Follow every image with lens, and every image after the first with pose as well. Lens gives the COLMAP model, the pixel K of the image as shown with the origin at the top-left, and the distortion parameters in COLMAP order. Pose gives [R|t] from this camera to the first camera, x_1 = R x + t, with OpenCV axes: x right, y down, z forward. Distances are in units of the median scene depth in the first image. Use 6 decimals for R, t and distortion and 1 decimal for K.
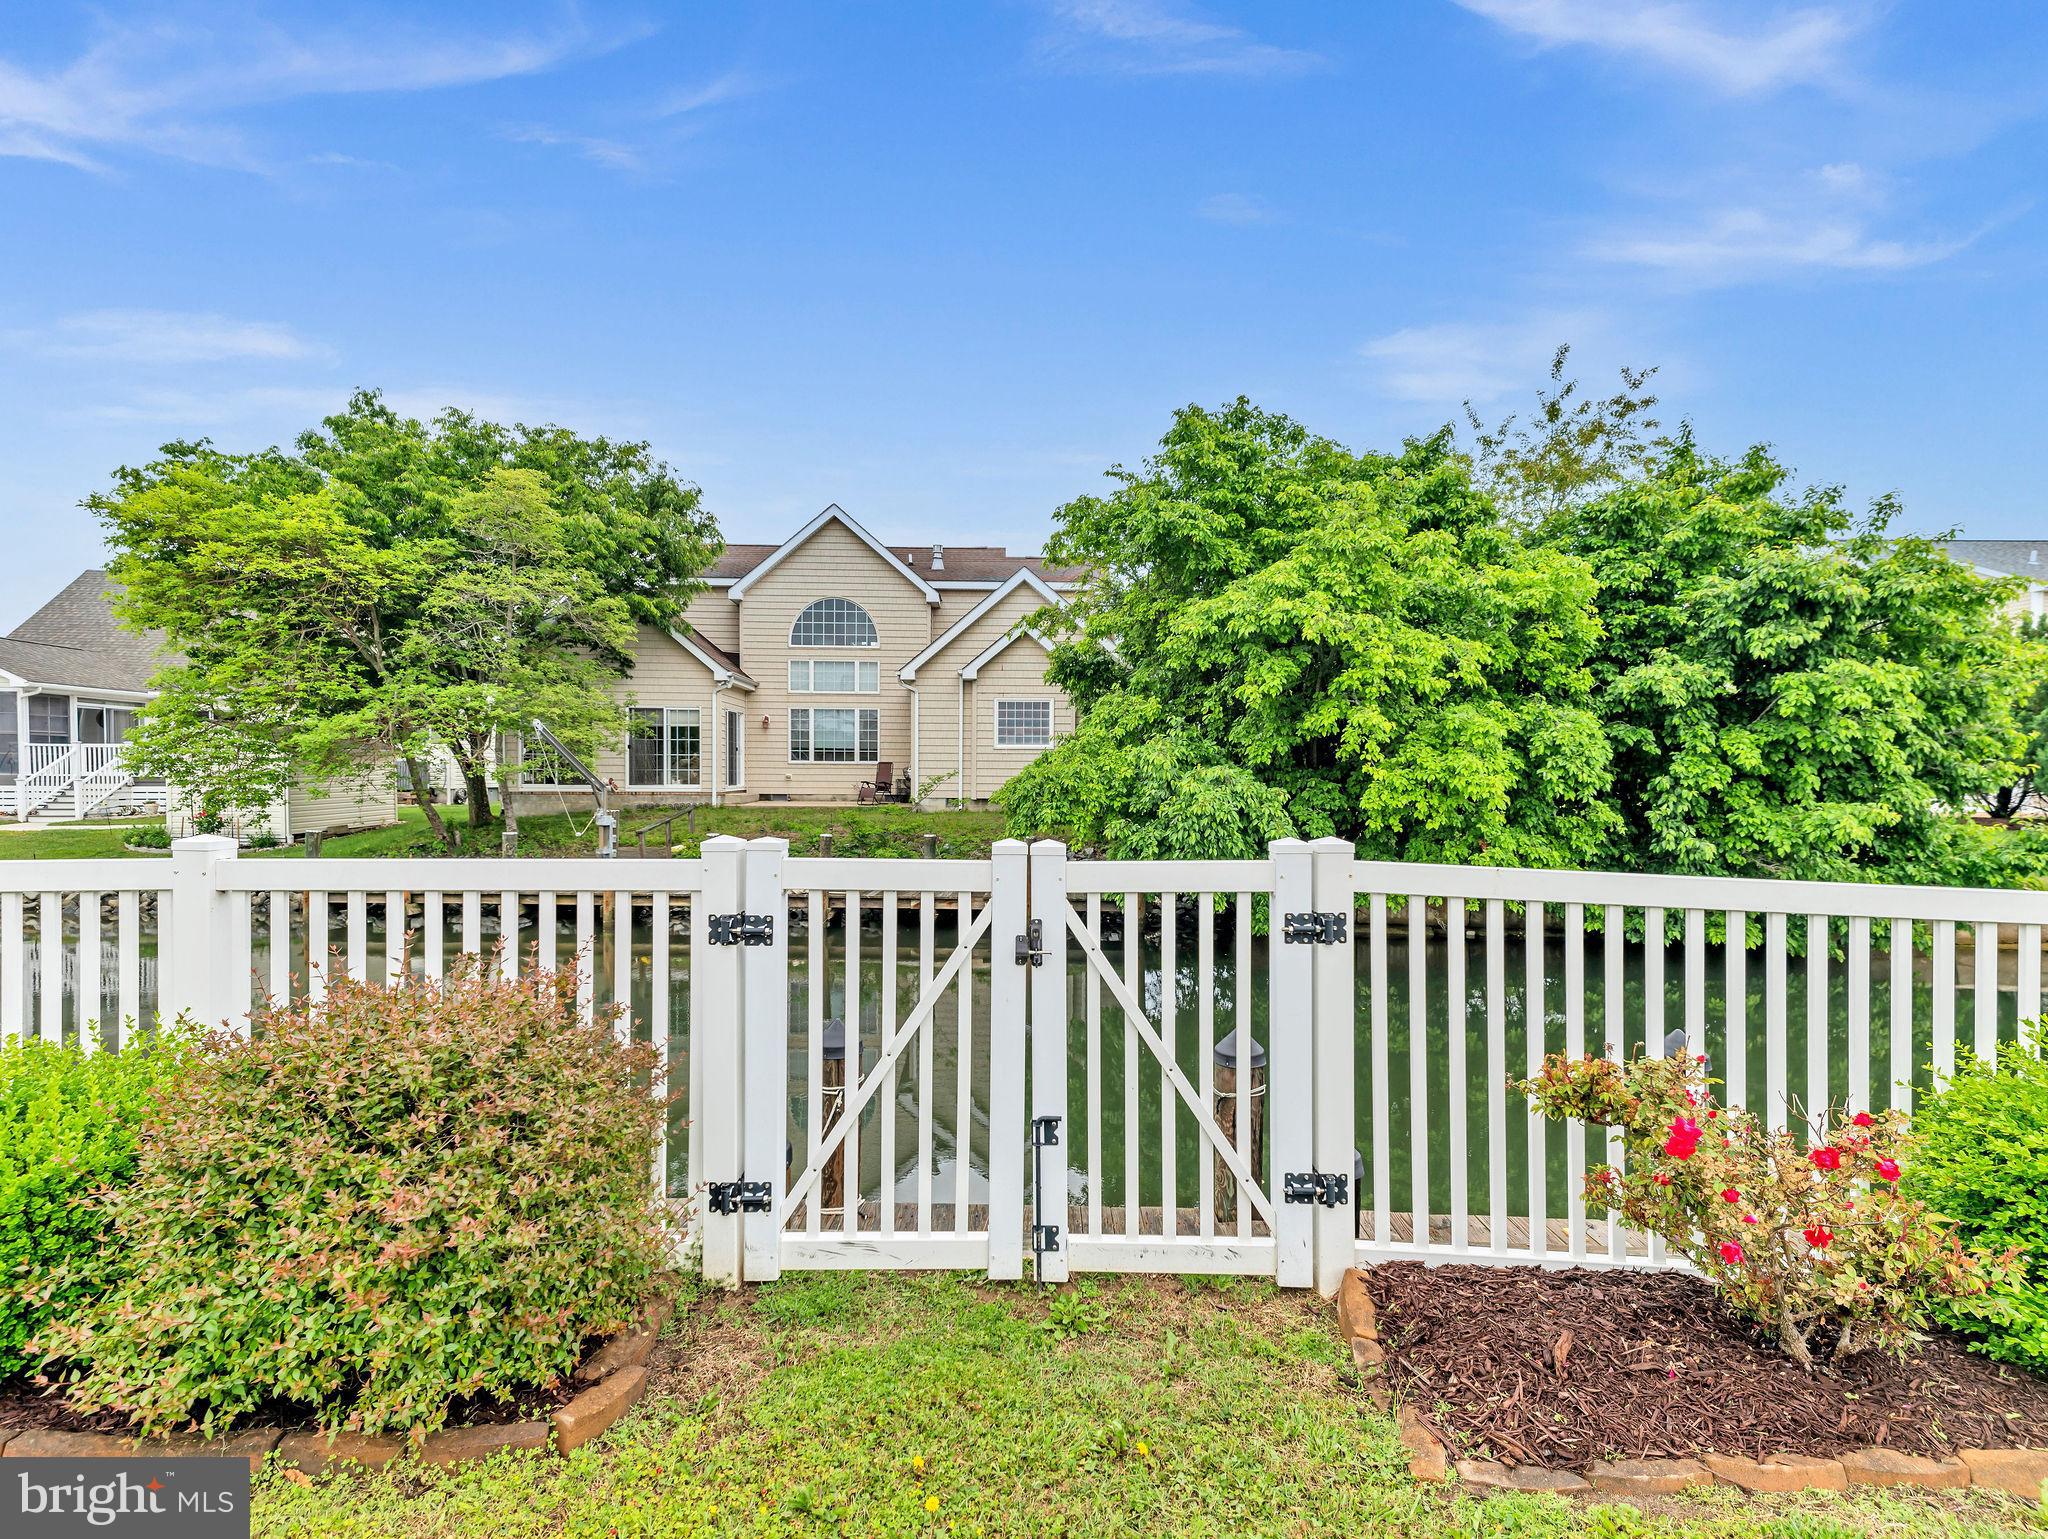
lens RADIAL K [[942.0, 0, 1018.0], [0, 942.0, 792.9], [0, 0, 1]] dist [0.028256, 0.000147]
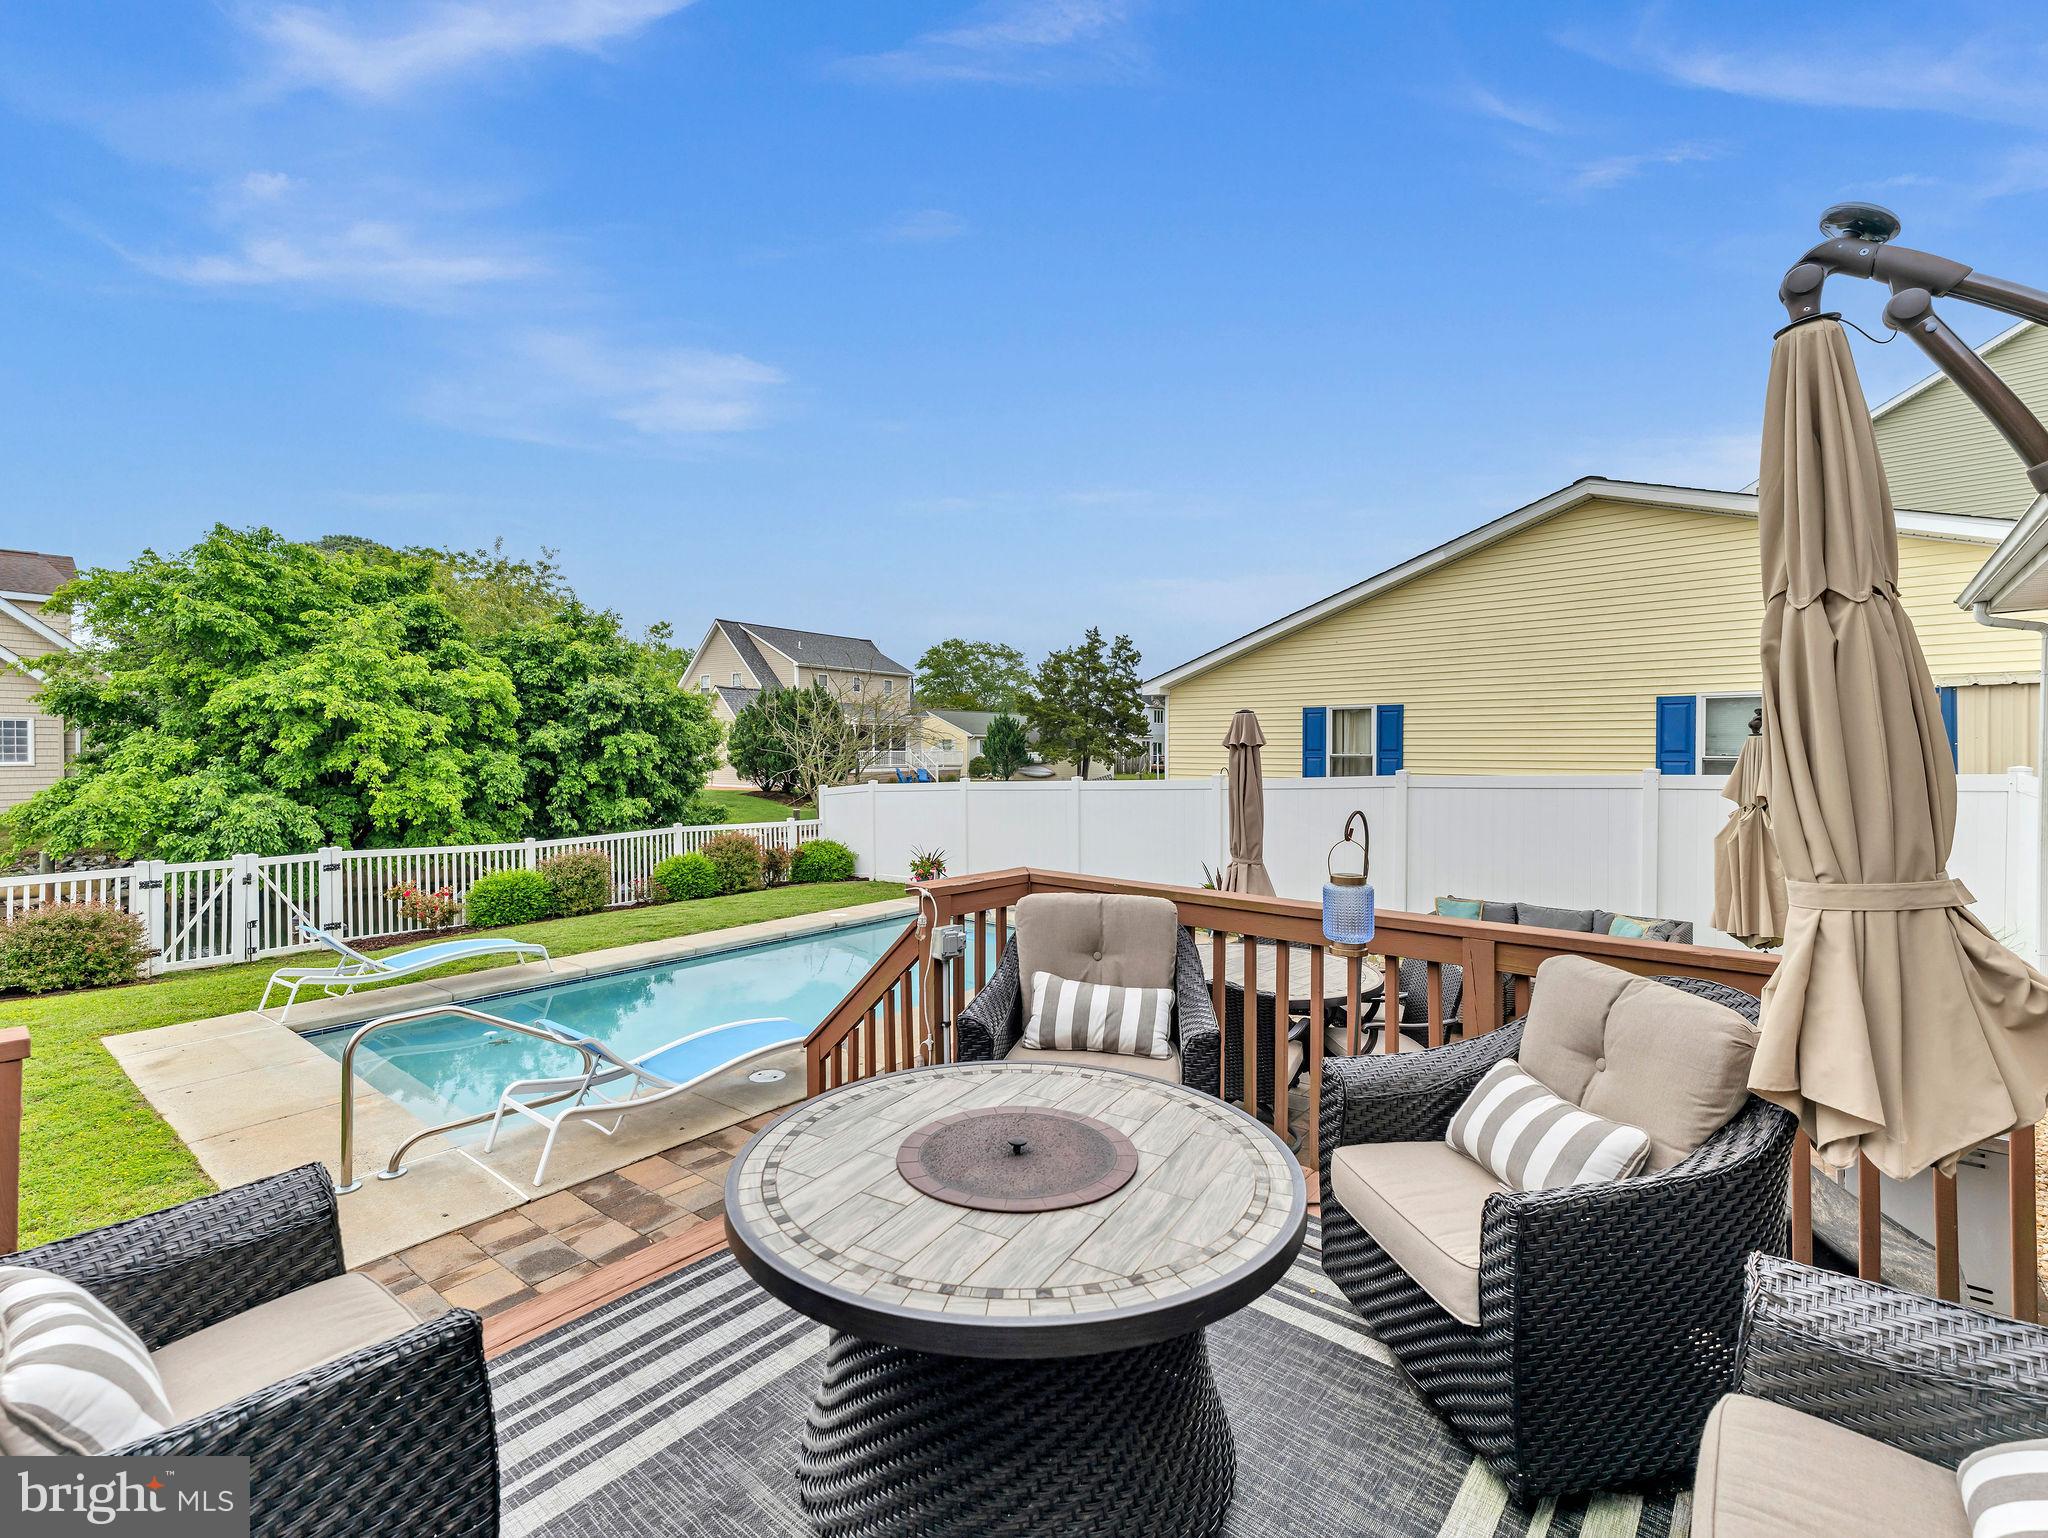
lens RADIAL K [[930.8, 0, 1016.4], [0, 930.8, 760.2], [0, 0, 1]] dist [0.028455, 0.000122]
pose [[0.602166, -0.015769, 0.798215, -0.268565], [0.017639, 0.999824, 0.006445, -0.069350], [-0.798176, 0.010199, 0.602338, -0.887664]]
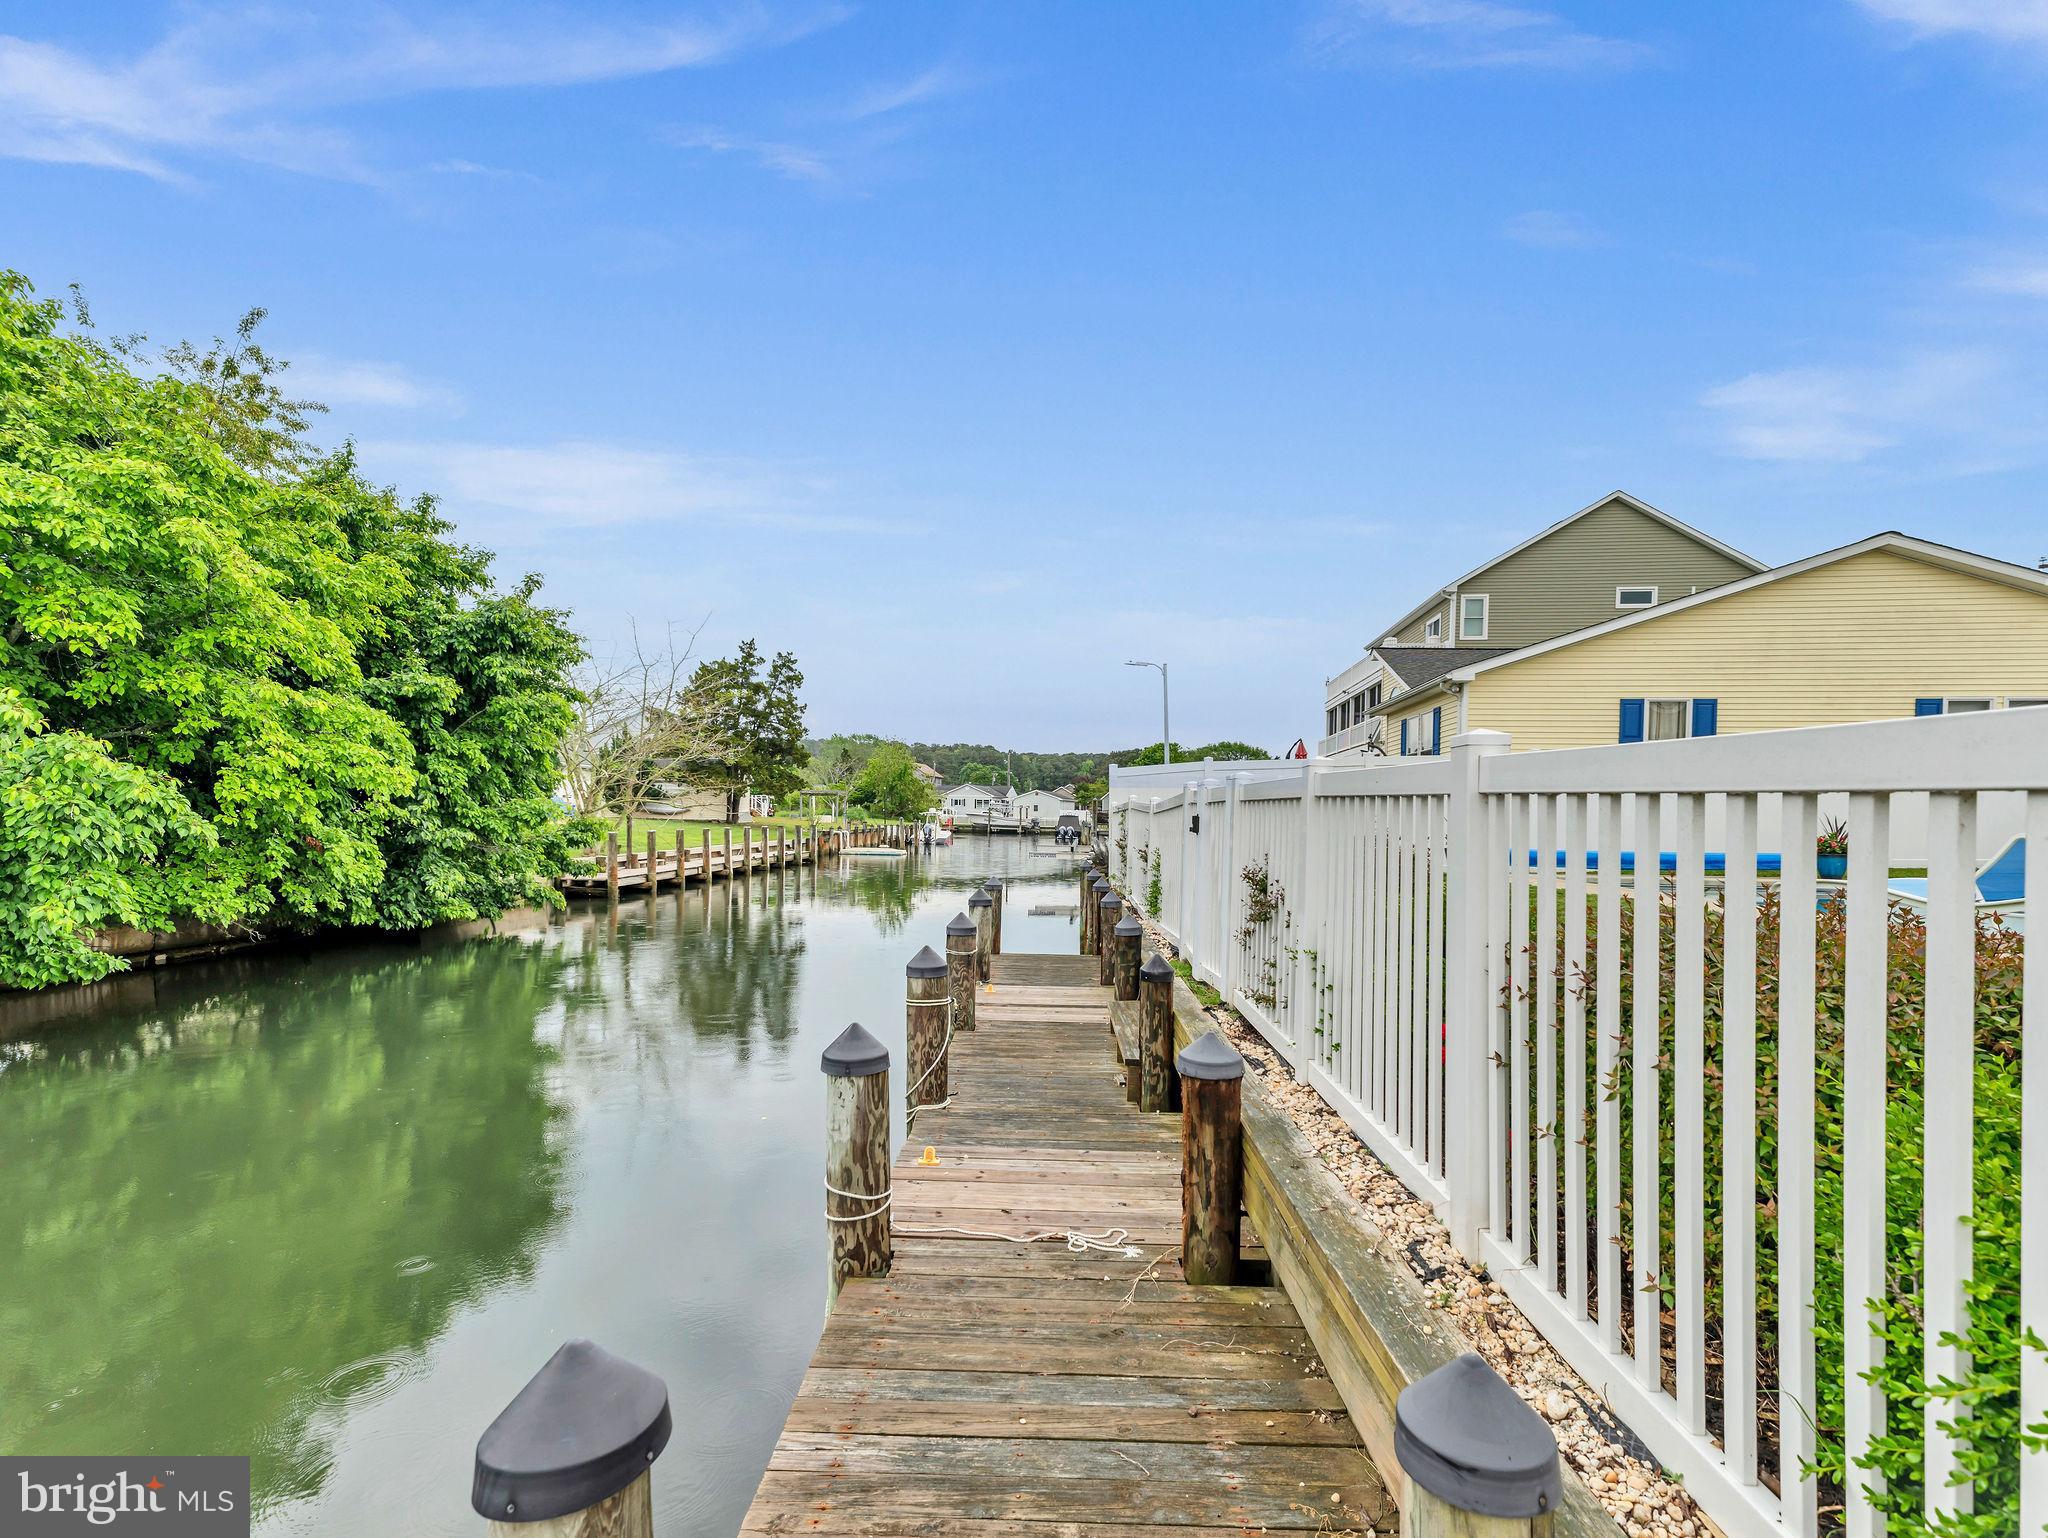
lens RADIAL K [[969.8, 0, 1026.8], [0, 969.8, 812.1], [0, 0, 1]] dist [0.027453, 0.000028]
pose [[-0.004169, -0.003652, 0.999985, -0.476808], [0.002869, 0.999989, 0.003664, 0.025209], [-0.999987, 0.002885, -0.004159, 0.305471]]
